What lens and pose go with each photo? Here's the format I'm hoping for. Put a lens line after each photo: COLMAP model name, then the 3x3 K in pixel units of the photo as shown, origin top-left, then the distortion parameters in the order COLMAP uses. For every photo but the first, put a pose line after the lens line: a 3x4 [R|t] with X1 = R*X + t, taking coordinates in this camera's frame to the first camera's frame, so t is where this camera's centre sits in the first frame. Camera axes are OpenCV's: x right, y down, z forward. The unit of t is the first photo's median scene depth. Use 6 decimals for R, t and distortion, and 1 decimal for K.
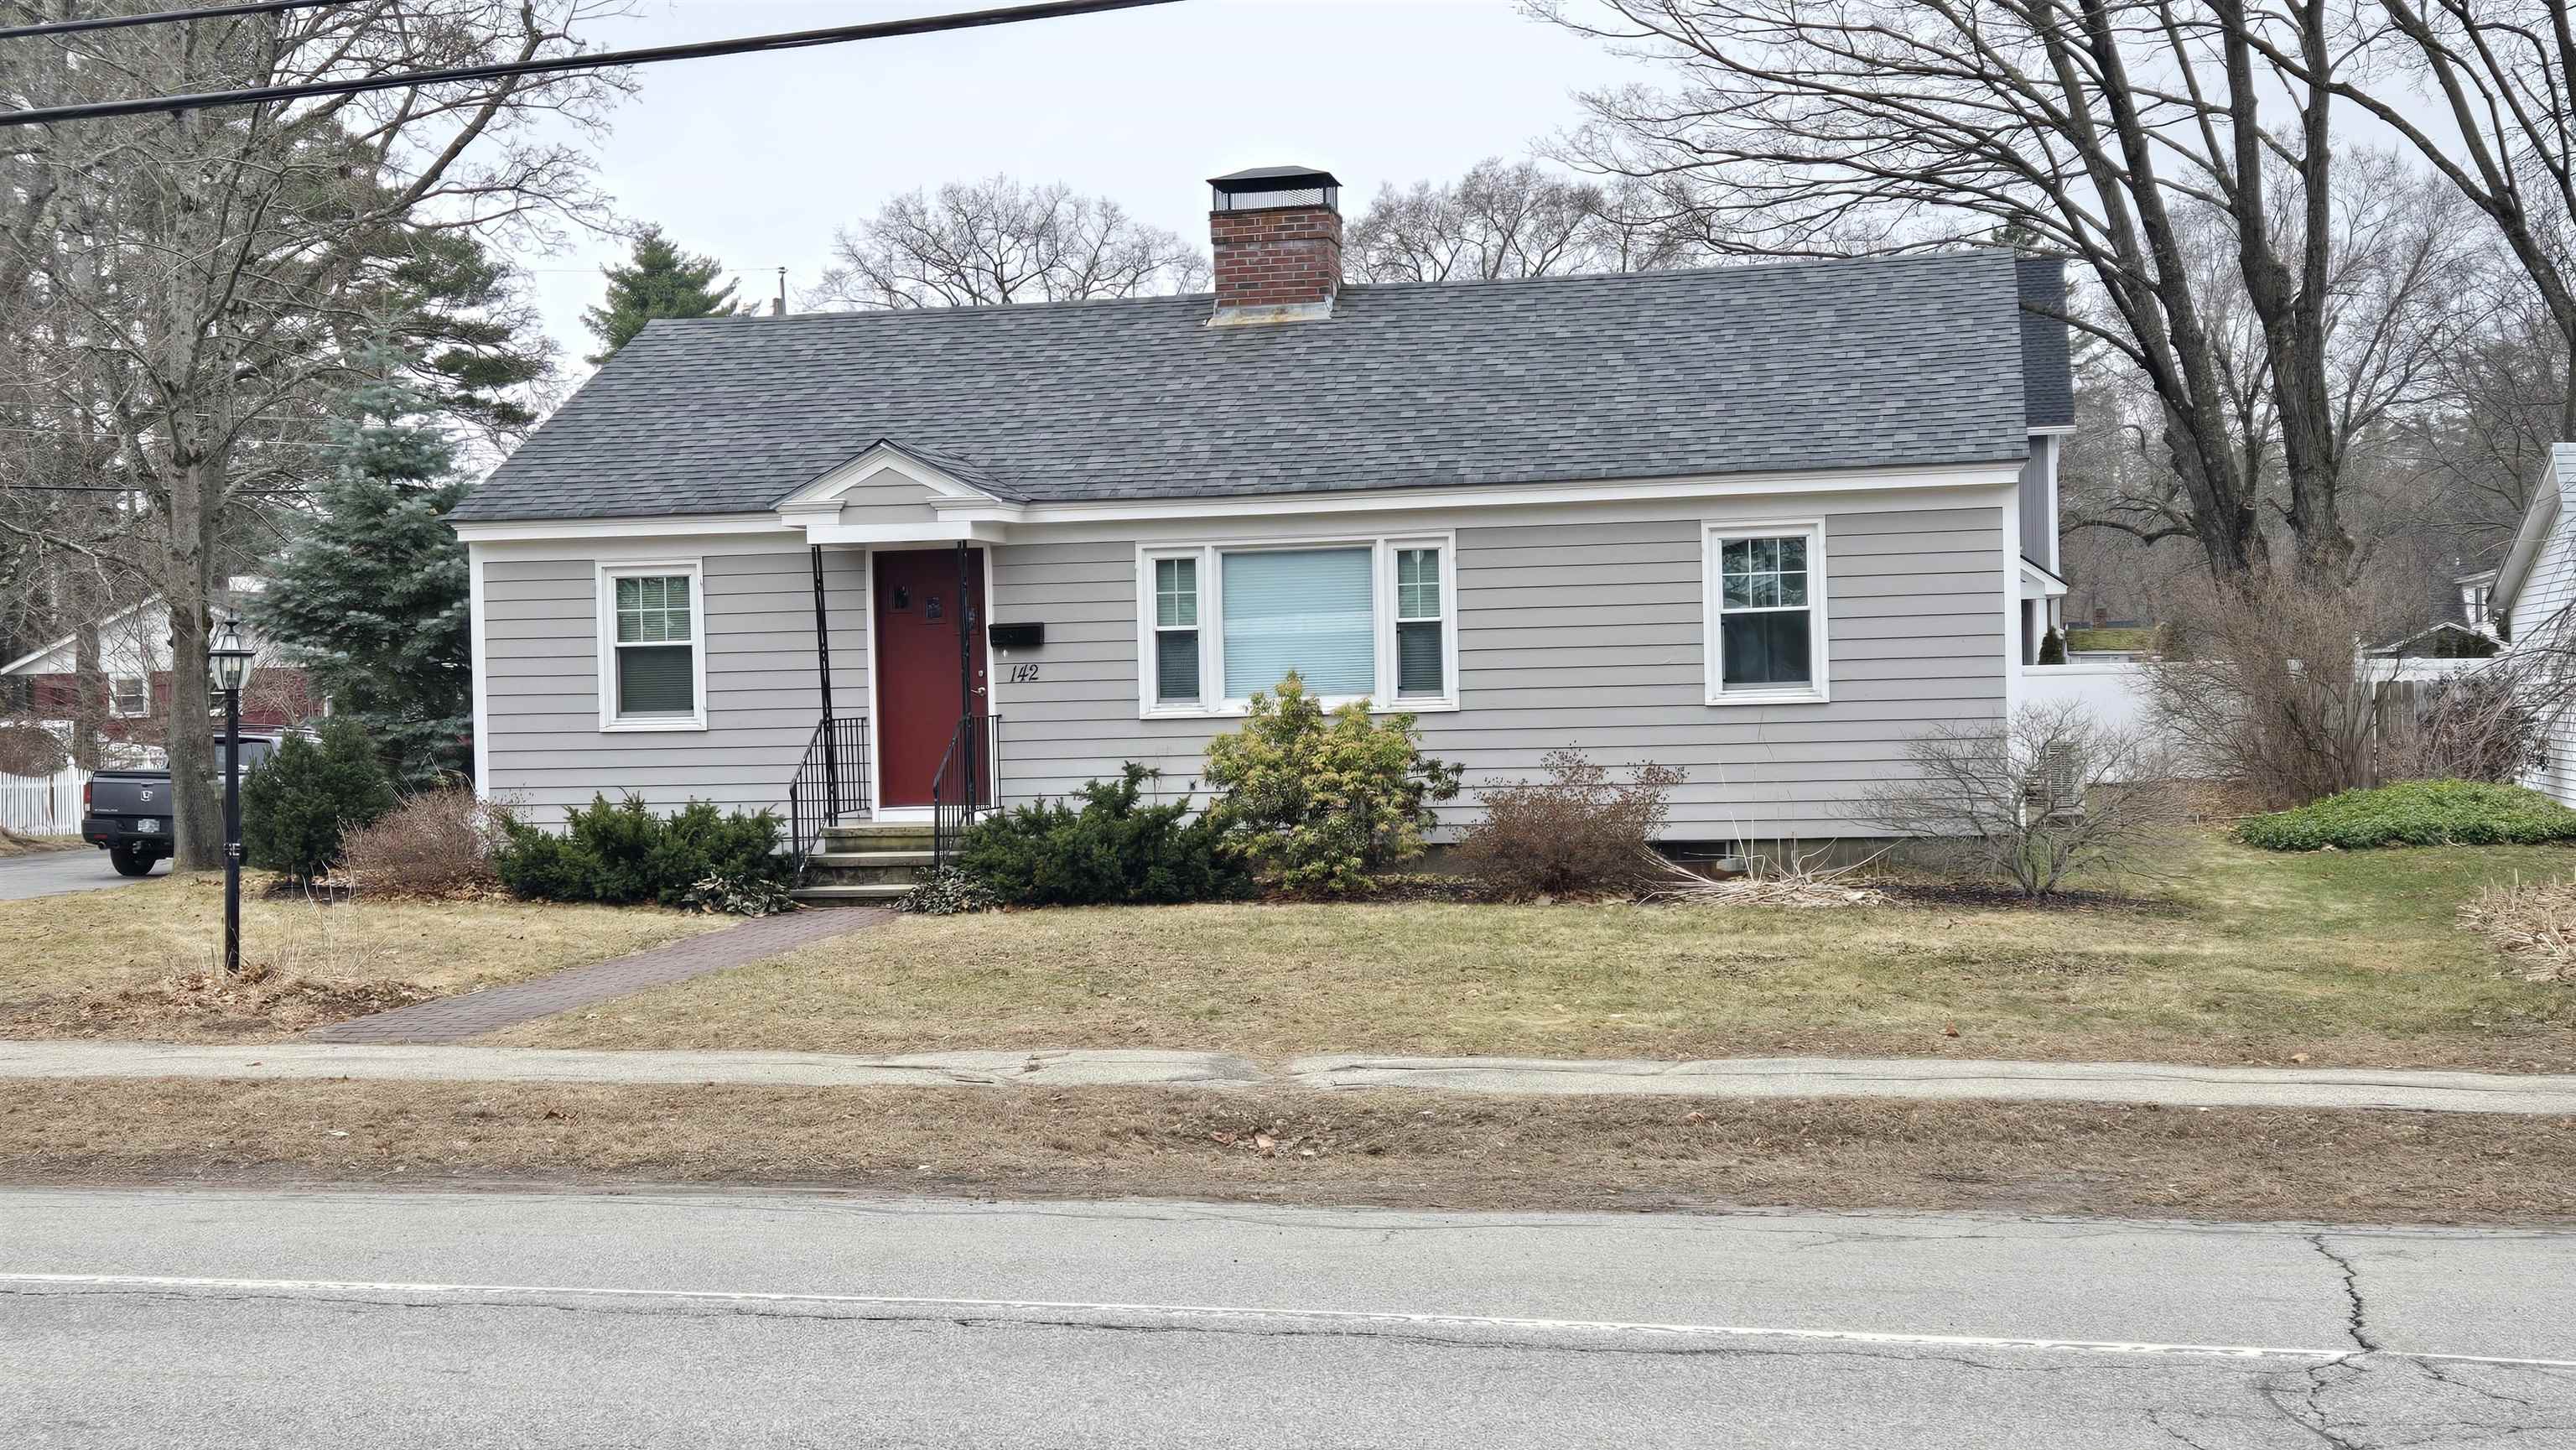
lens RADIAL K [[3075.5, 0, 1288.0], [0, 3075.5, 725.0], [0, 0, 1]] dist [0.049243, -0.002521]
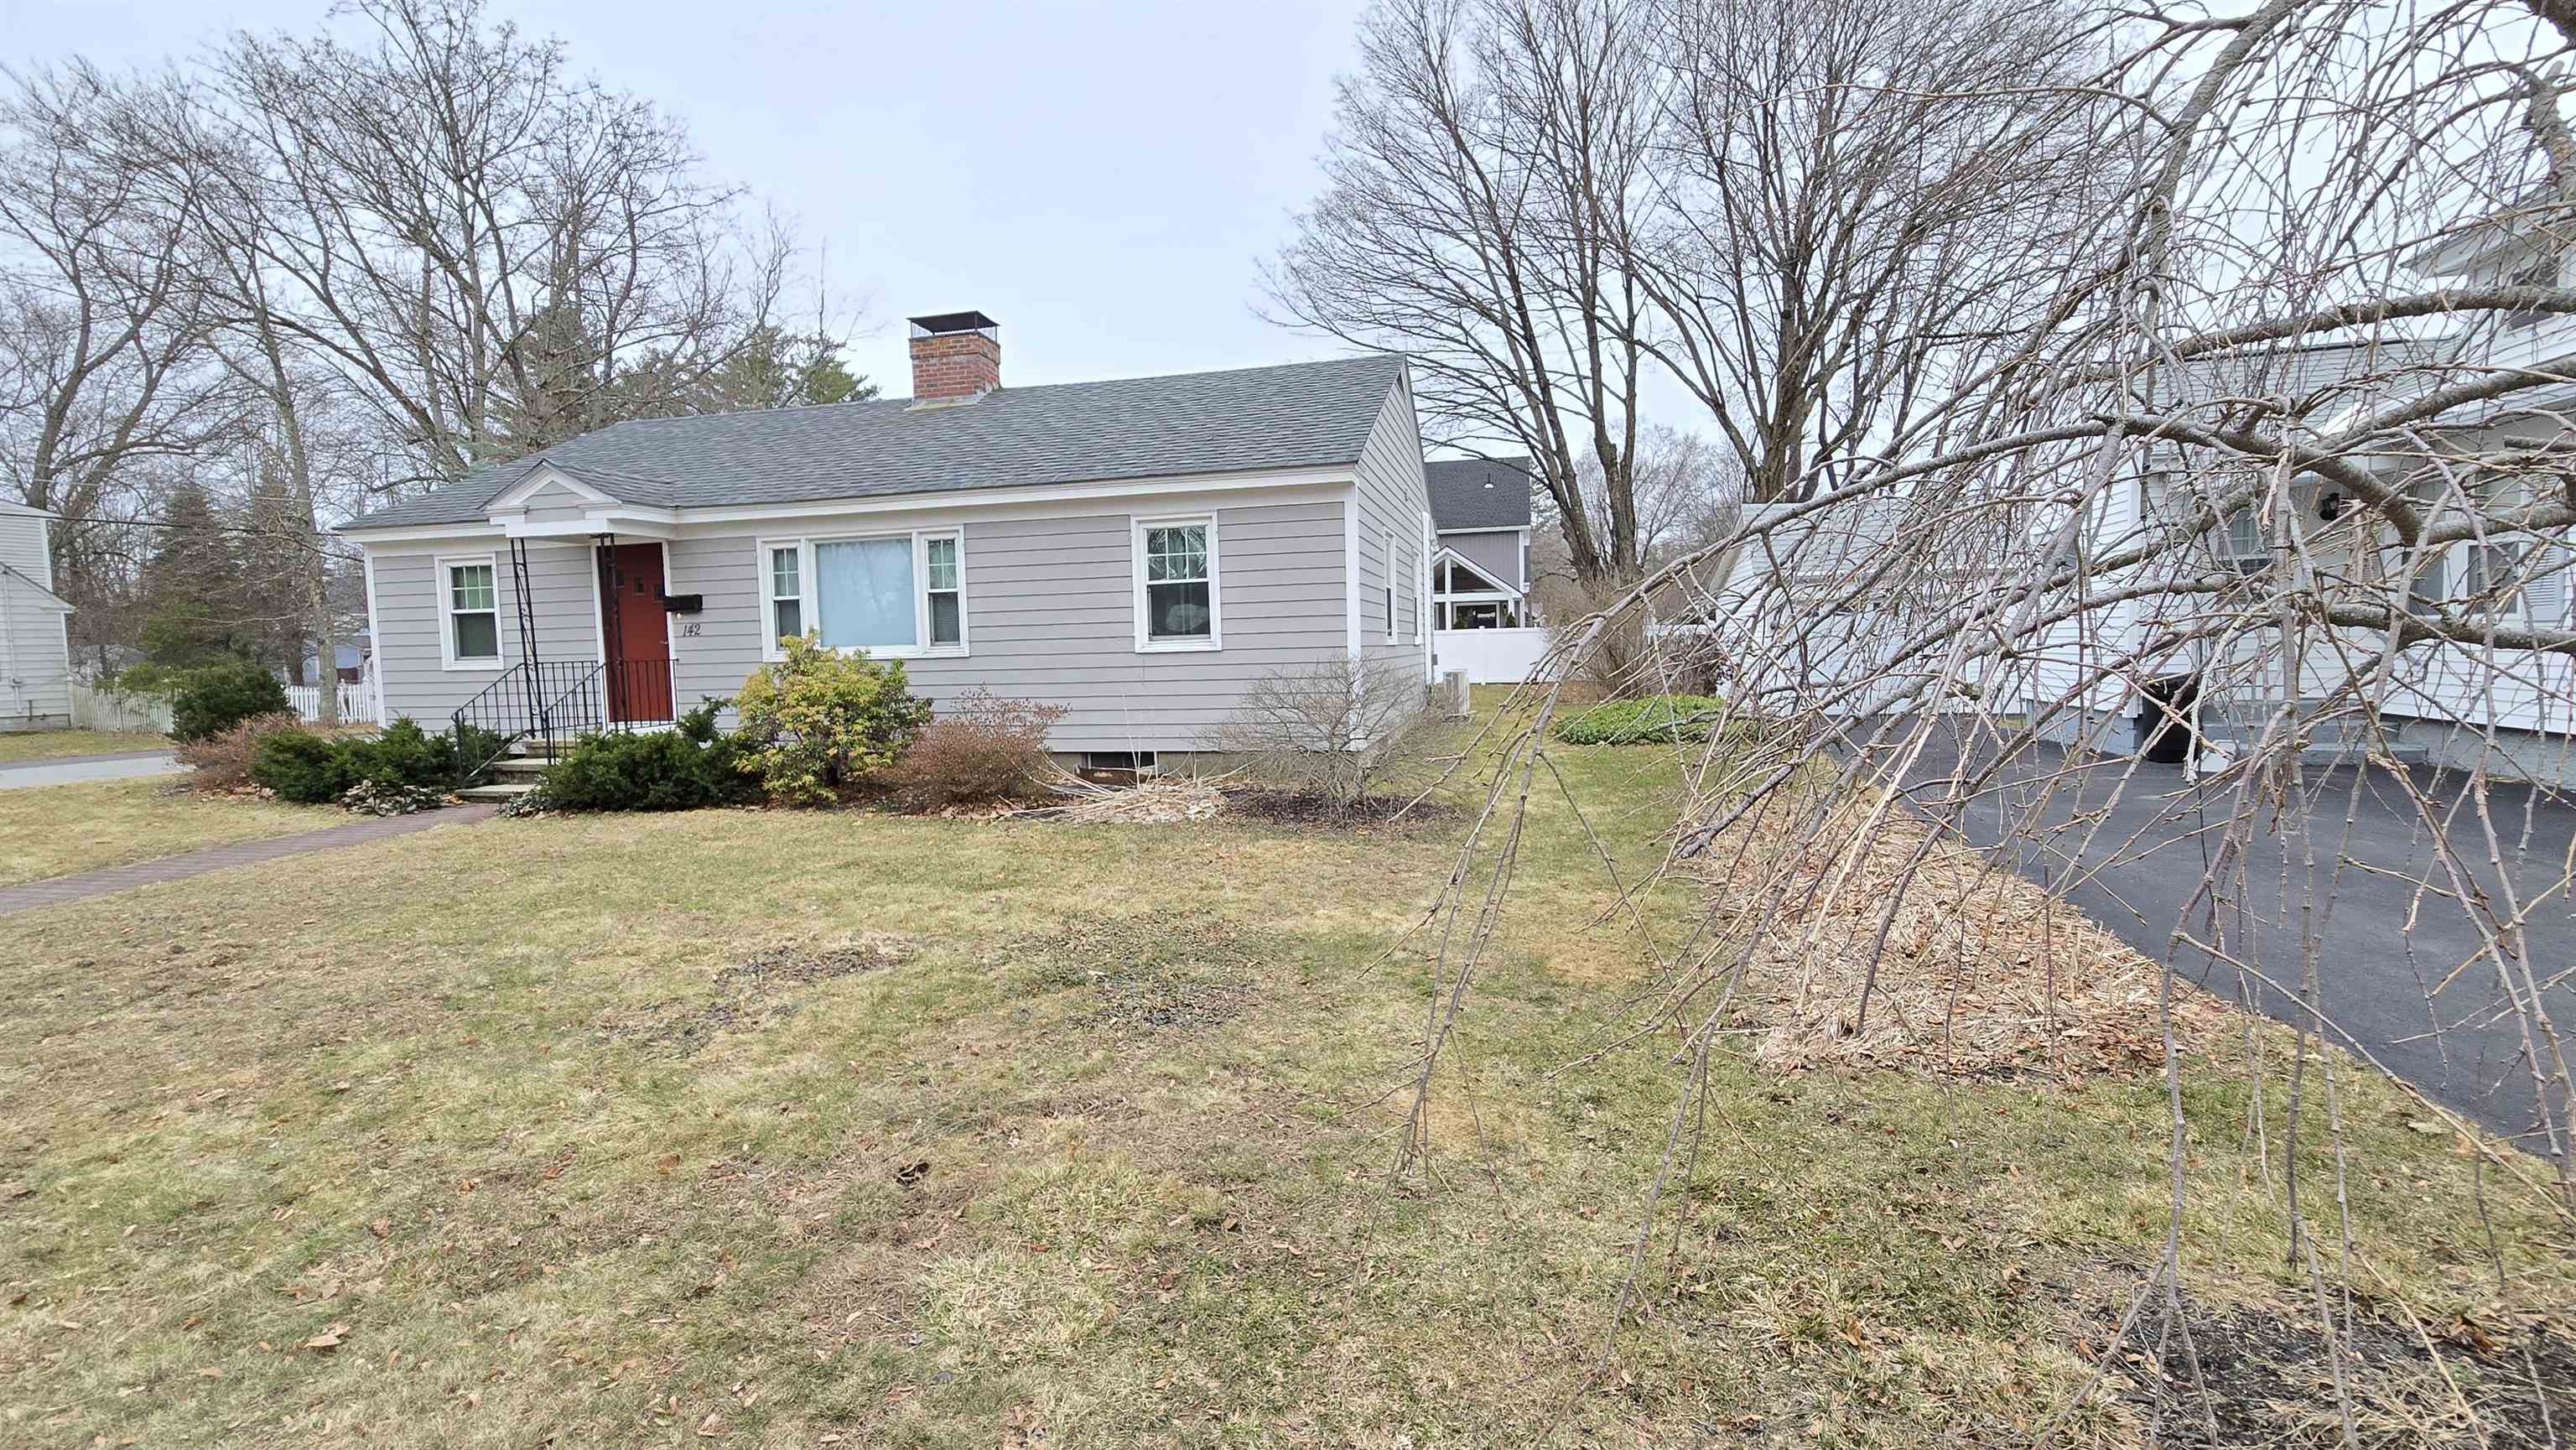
lens RADIAL K [[1053.8, 0, 1288.0], [0, 1053.8, 725.0], [0, 0, 1]] dist [-0.001095, -0.000161]
pose [[0.999992, -0.001330, -0.003667, 0.196523], [0.001576, 0.997684, 0.067998, -0.005808], [0.003568, -0.068003, 0.997679, 0.513743]]
